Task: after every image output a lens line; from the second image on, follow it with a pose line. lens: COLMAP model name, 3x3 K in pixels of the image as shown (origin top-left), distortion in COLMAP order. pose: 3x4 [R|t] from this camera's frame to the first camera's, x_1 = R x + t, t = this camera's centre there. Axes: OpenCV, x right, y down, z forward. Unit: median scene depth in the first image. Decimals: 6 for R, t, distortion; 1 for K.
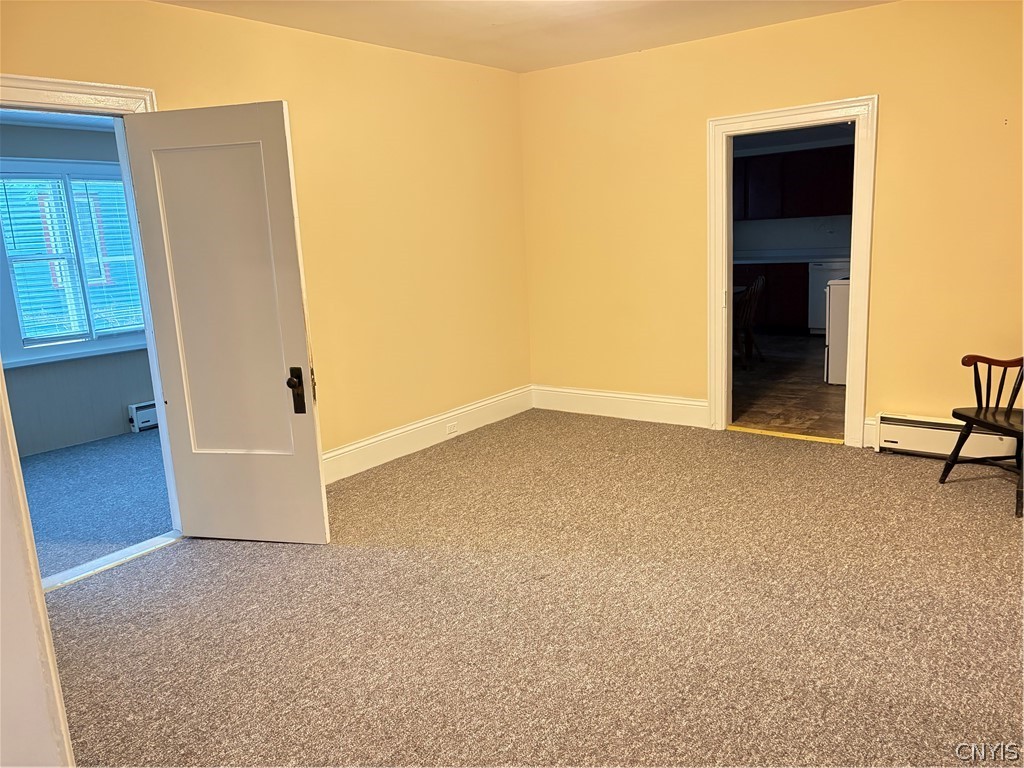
lens RADIAL K [[770.4, 0, 504.7], [0, 770.4, 385.2], [0, 0, 1]] dist [0.043504, -0.042507]
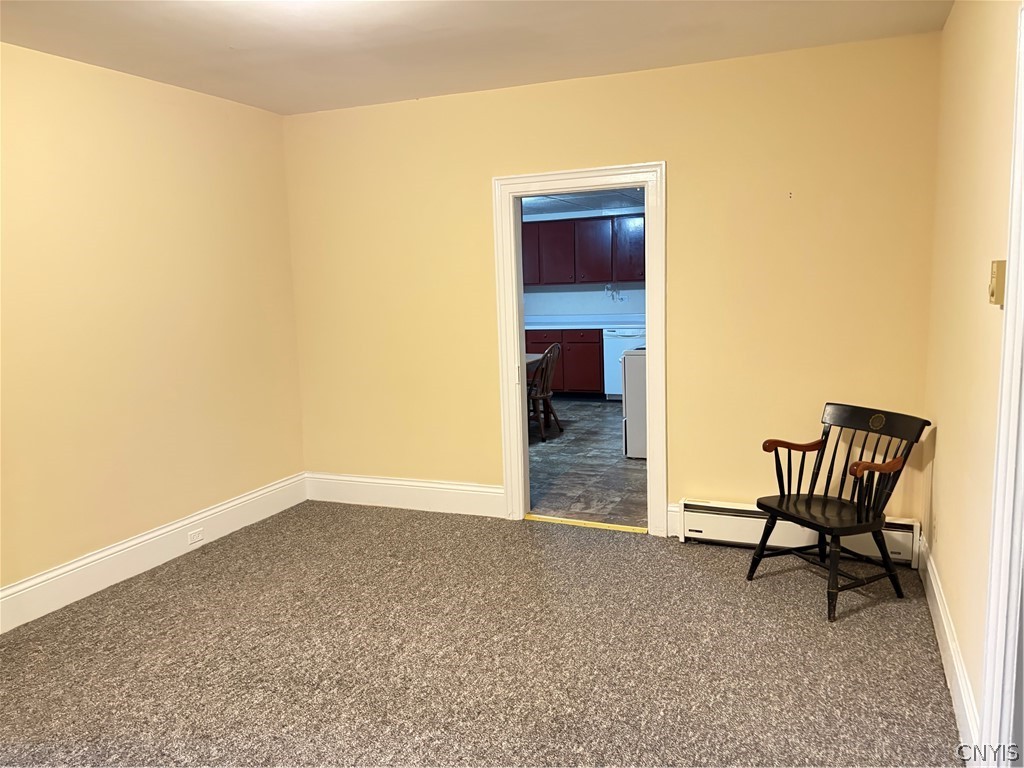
lens RADIAL K [[770.4, 0, 506.8], [0, 770.4, 384.1], [0, 0, 1]] dist [0.043504, -0.042507]
pose [[0.969770, -0.011949, 0.243727, 0.064971], [0.029733, 0.997144, -0.069418, -0.047290], [-0.242201, 0.074566, 0.967356, 0.167955]]
